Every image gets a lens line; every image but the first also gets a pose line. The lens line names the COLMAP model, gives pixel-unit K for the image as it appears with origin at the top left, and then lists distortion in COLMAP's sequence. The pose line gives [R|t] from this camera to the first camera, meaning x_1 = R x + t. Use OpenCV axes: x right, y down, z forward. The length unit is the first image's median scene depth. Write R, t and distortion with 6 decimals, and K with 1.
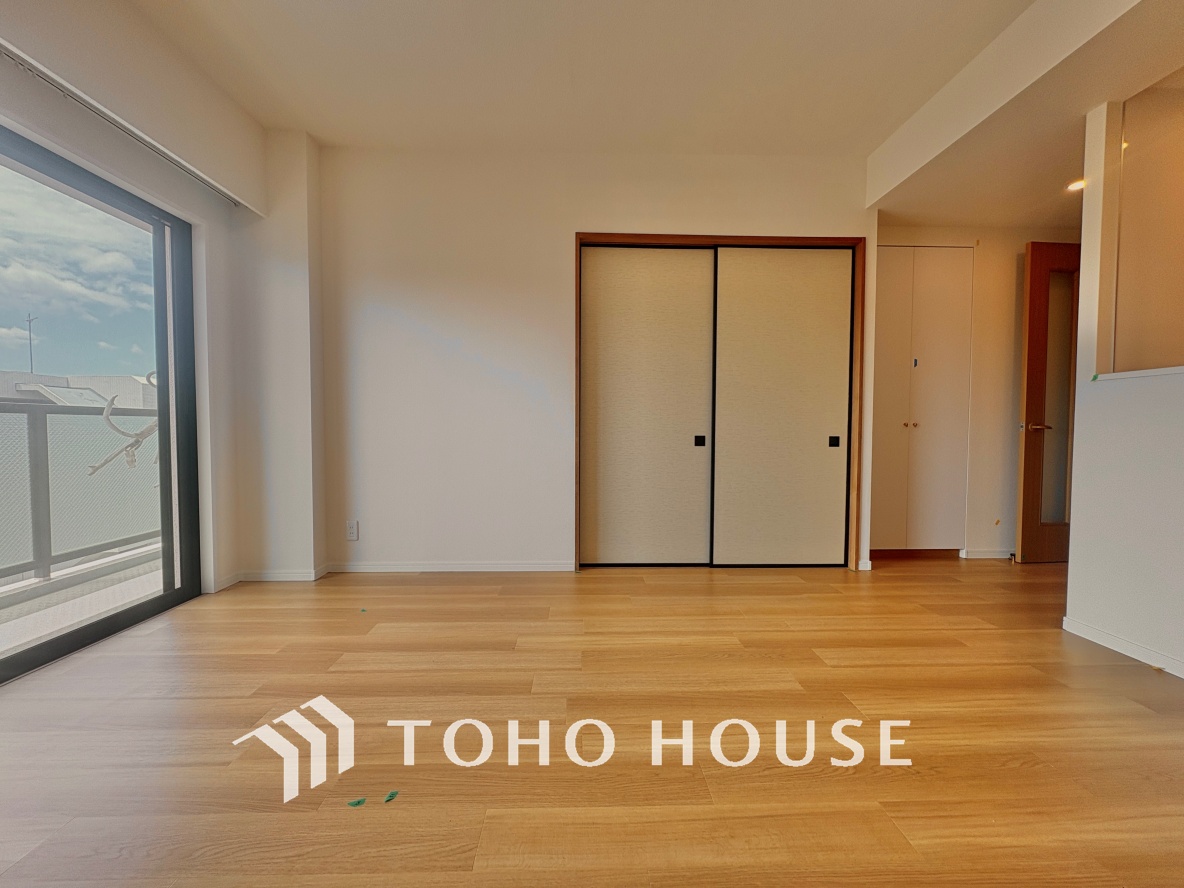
lens RADIAL K [[472.0, 0, 592.0], [0, 472.0, 444.0], [0, 0, 1]] dist [-0.000327, 0.000270]
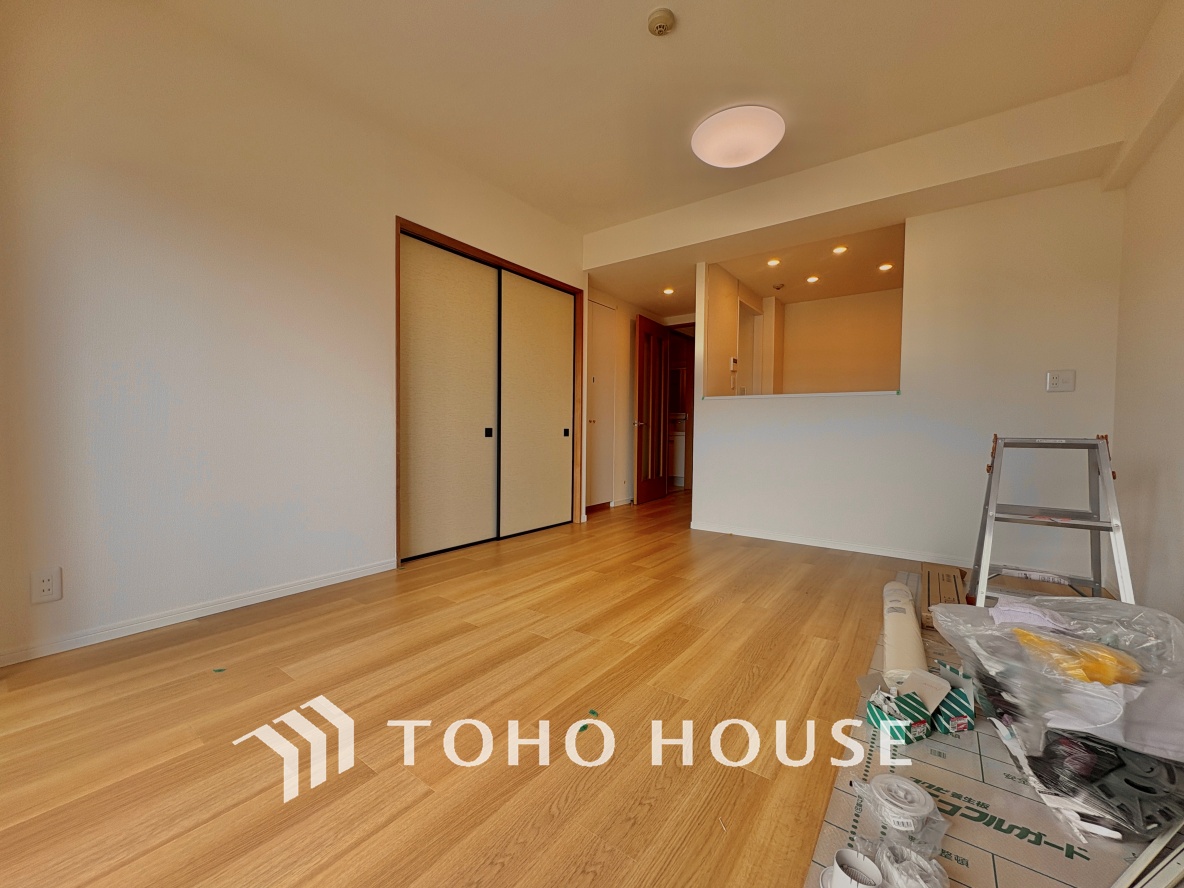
lens RADIAL K [[472.0, 0, 592.0], [0, 472.0, 444.0], [0, 0, 1]] dist [-0.000327, 0.000270]
pose [[0.617480, -0.023282, 0.786242, -0.553101], [0.020008, 0.999703, 0.013890, 0.011161], [-0.786332, 0.007154, 0.617763, 0.095669]]
